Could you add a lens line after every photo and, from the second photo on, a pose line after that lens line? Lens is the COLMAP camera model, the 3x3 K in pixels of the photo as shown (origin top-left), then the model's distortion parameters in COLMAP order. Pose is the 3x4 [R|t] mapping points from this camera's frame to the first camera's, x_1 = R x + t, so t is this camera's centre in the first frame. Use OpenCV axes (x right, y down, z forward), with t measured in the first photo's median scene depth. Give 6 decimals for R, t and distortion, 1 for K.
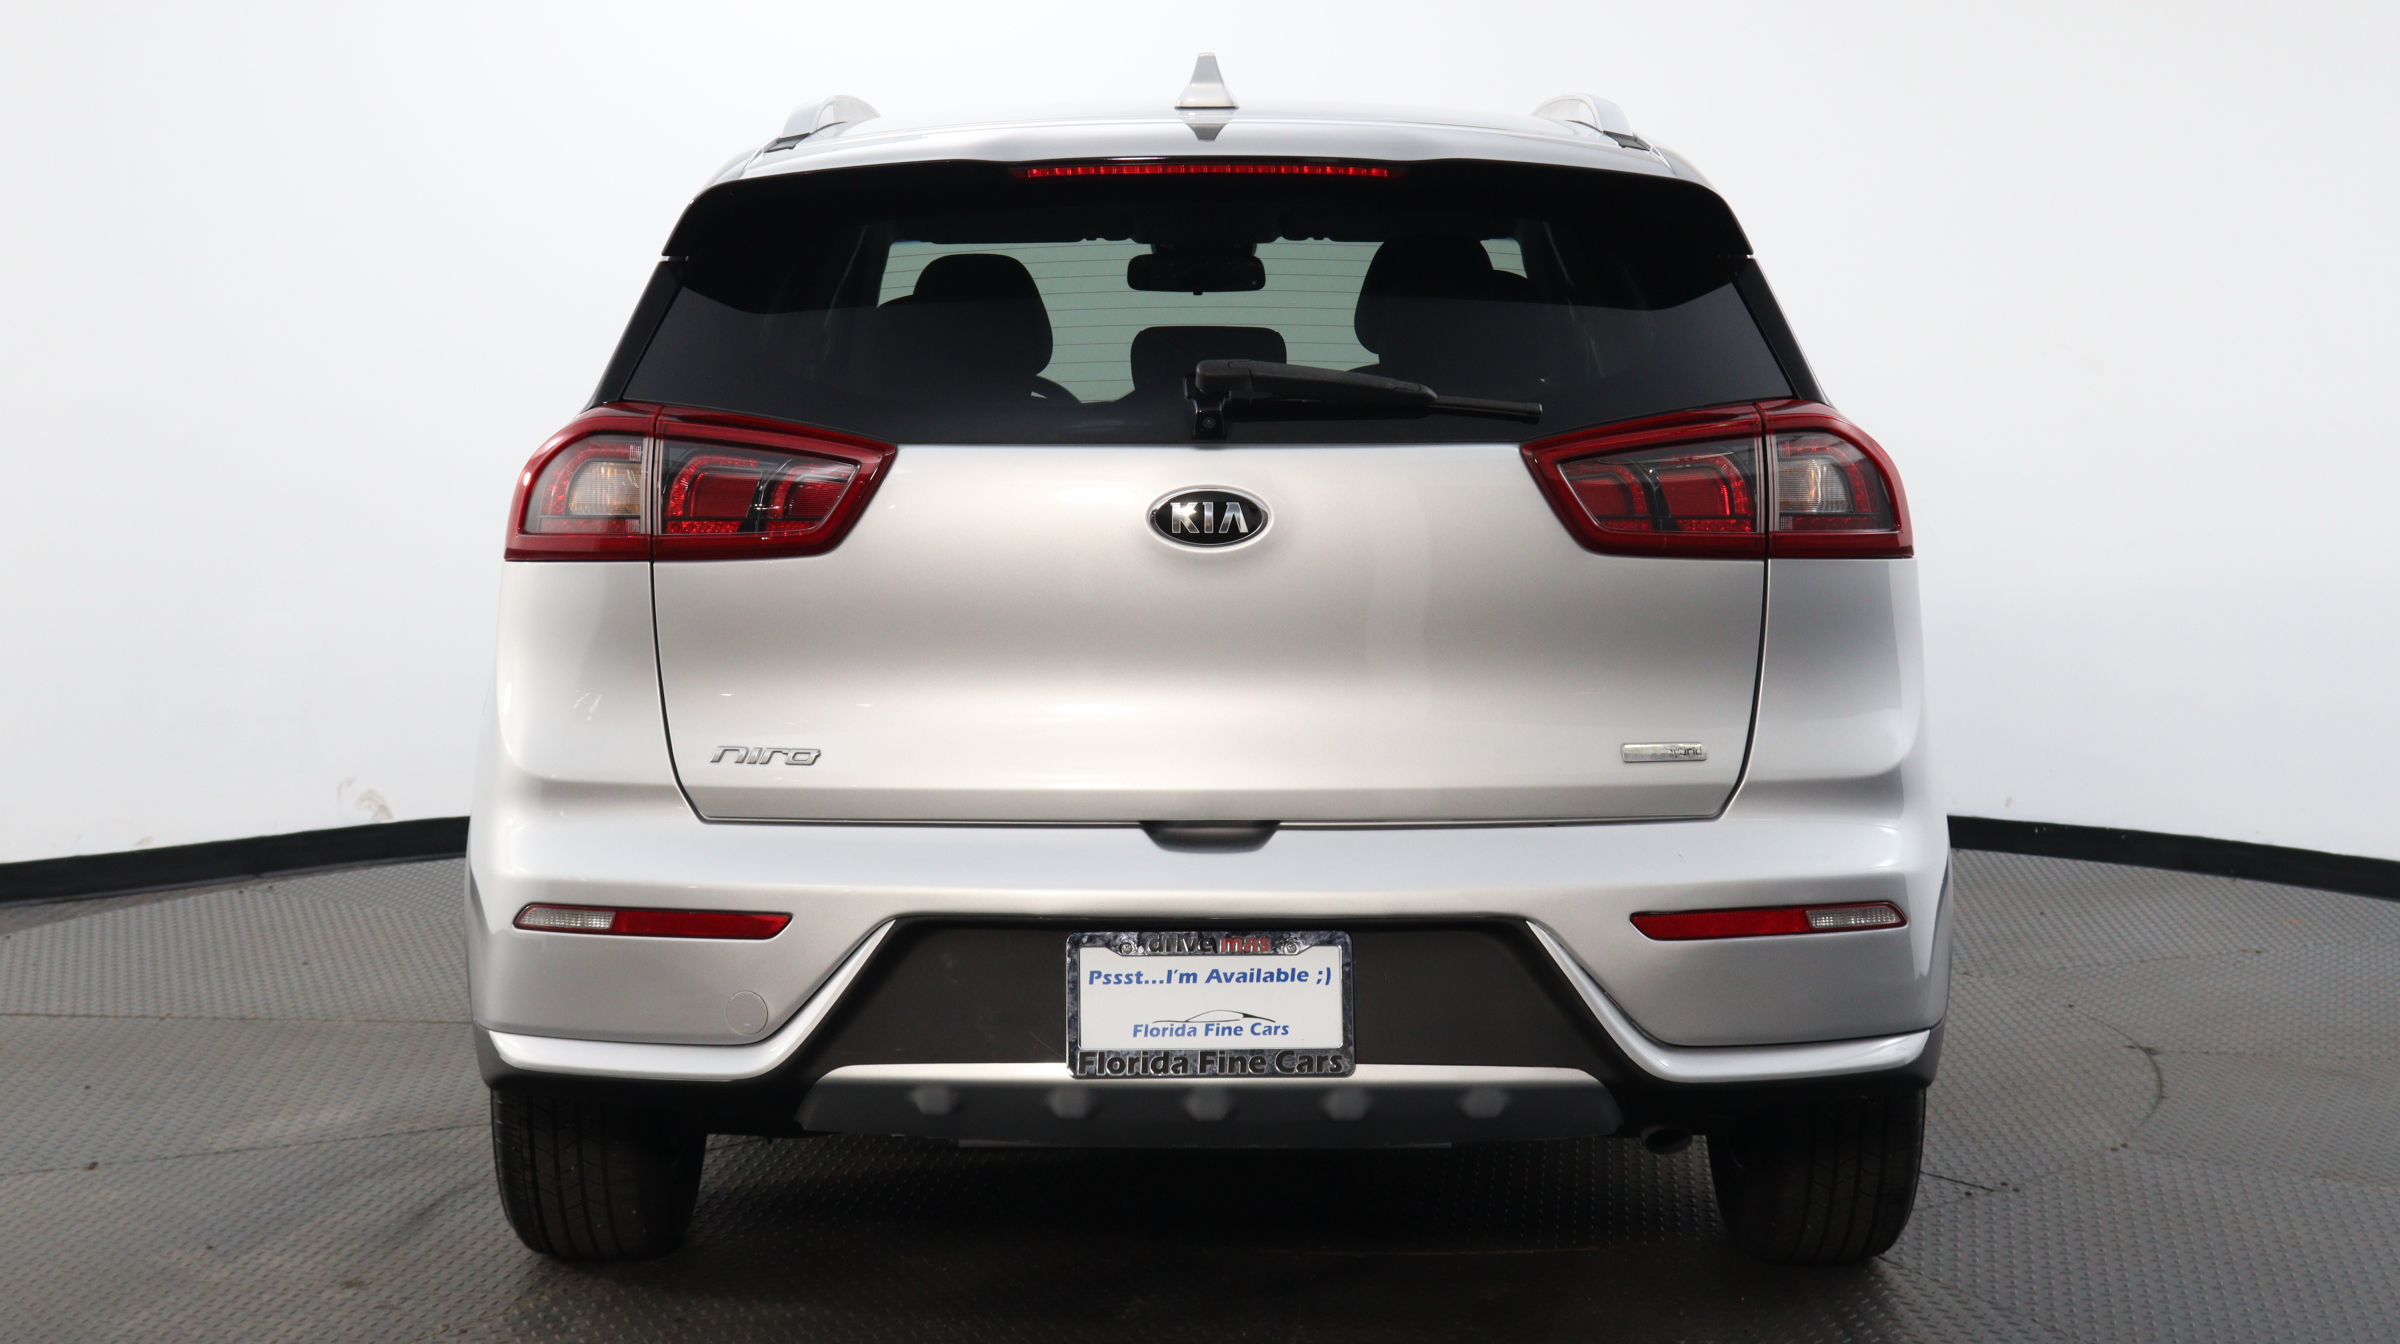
lens RADIAL K [[3472.8, 0, 1200.0], [0, 3472.8, 672.0], [0, 0, 1]] dist [-0.040086, -0.036069]
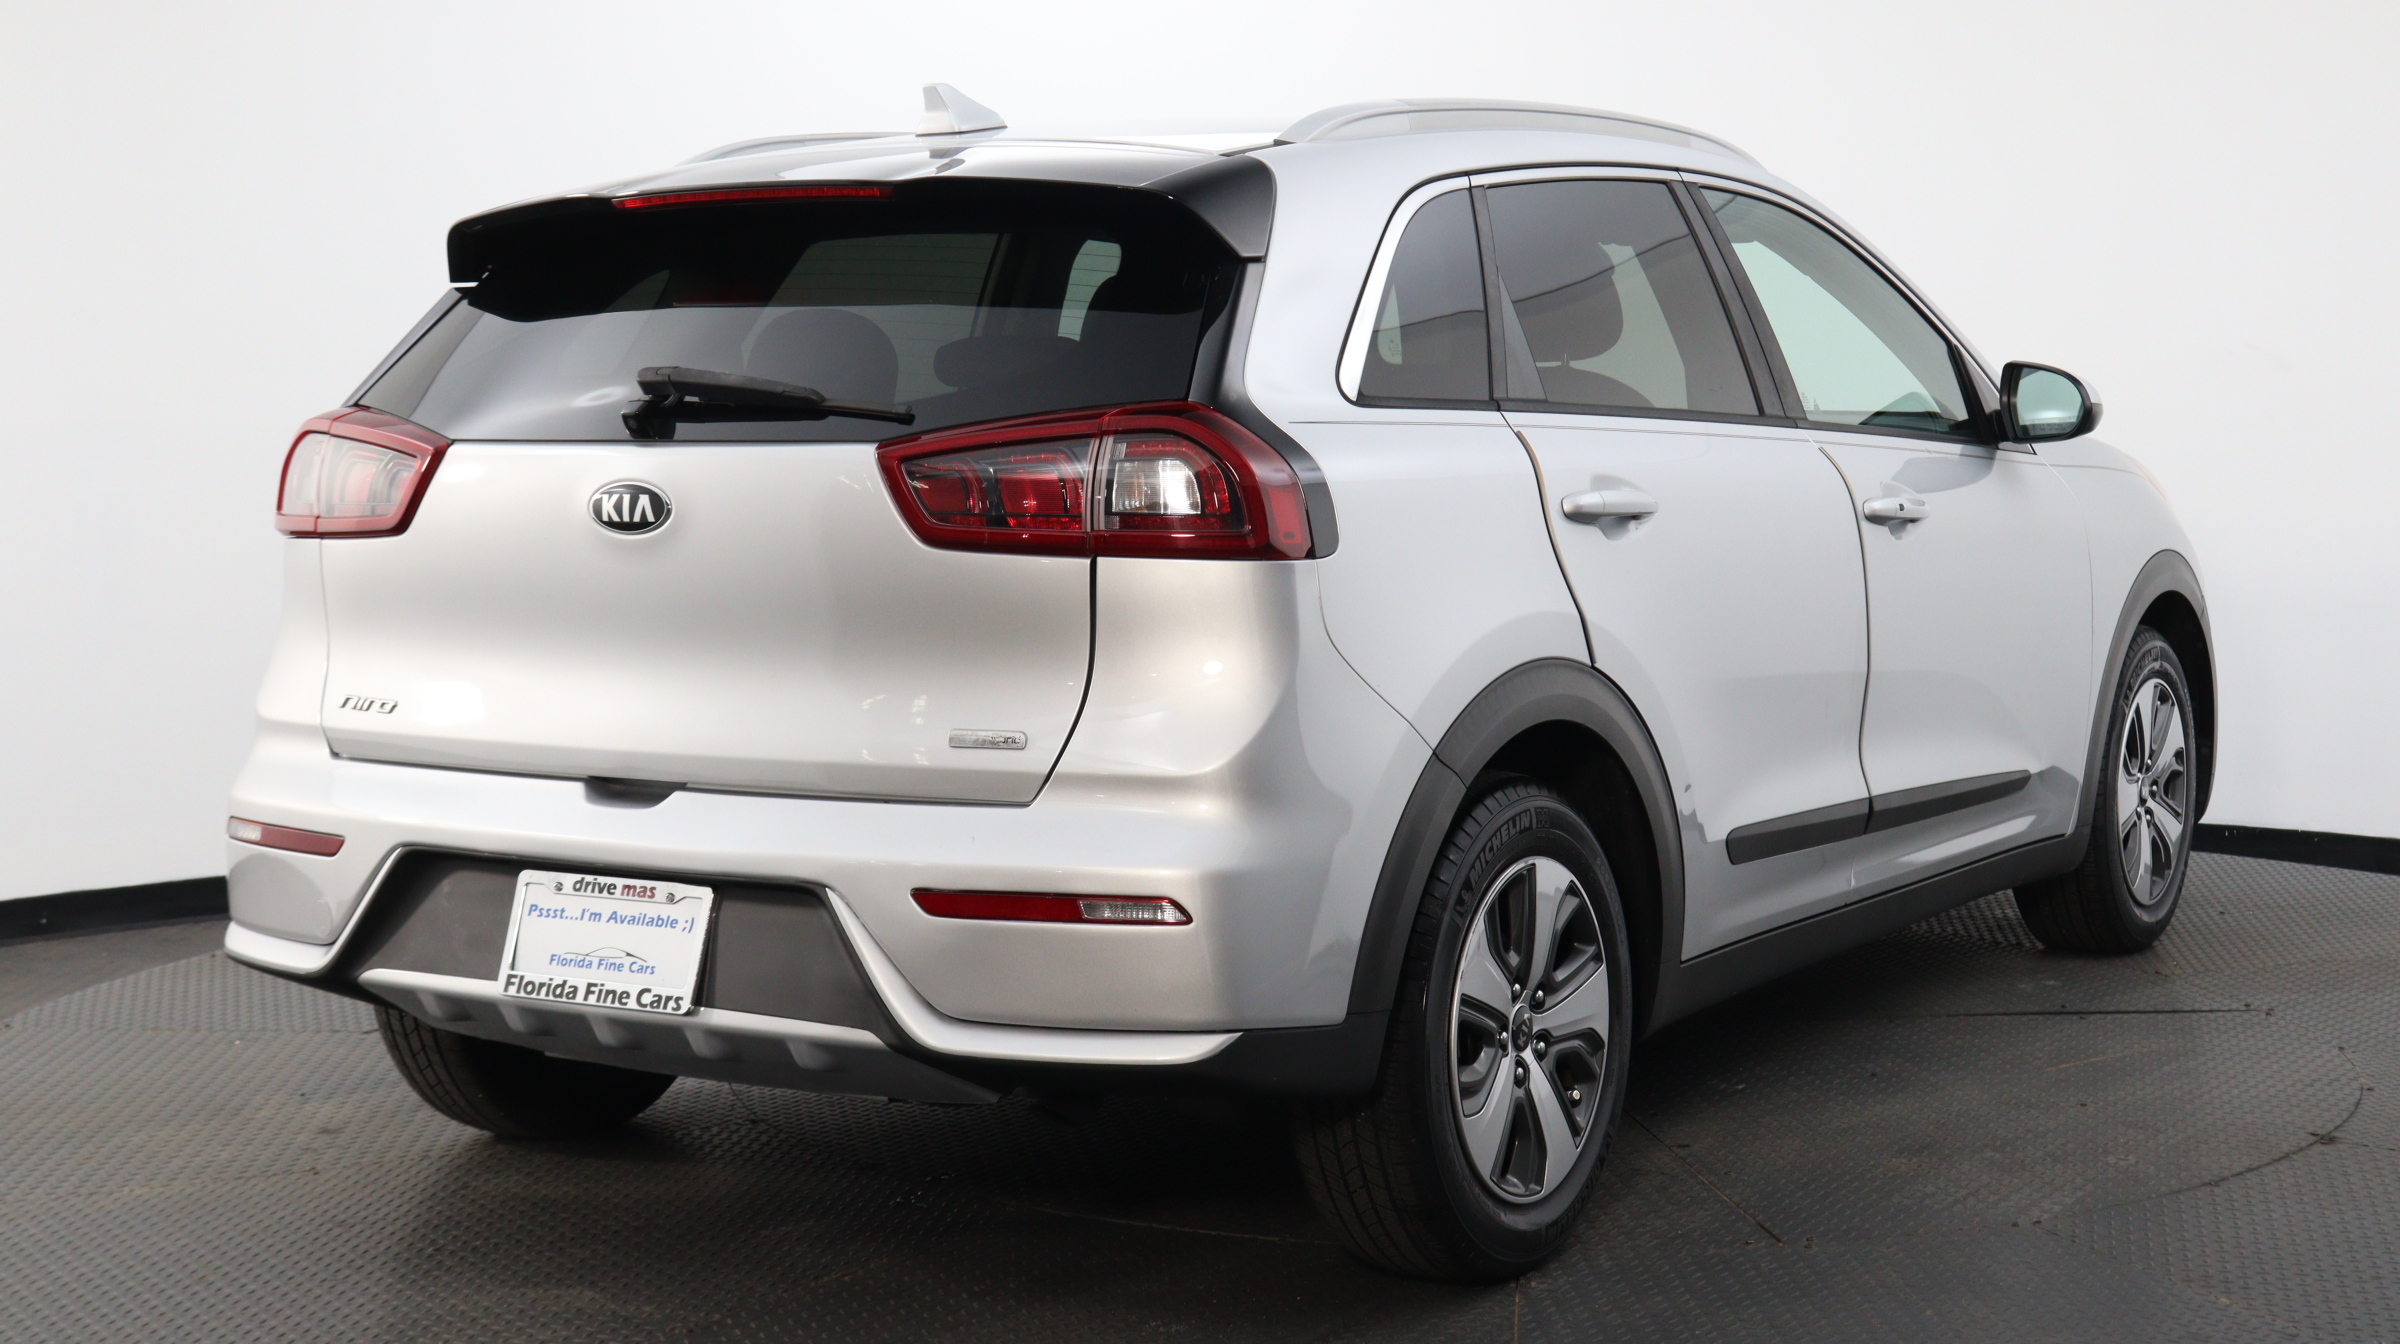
lens RADIAL K [[3472.8, 0, 1200.0], [0, 3472.8, 672.0], [0, 0, 1]] dist [-0.040086, -0.036069]
pose [[0.857148, 0.040276, -0.513493, 0.734787], [-0.041925, 0.999086, 0.008380, -0.008655], [0.513361, 0.014346, 0.858053, 0.135991]]
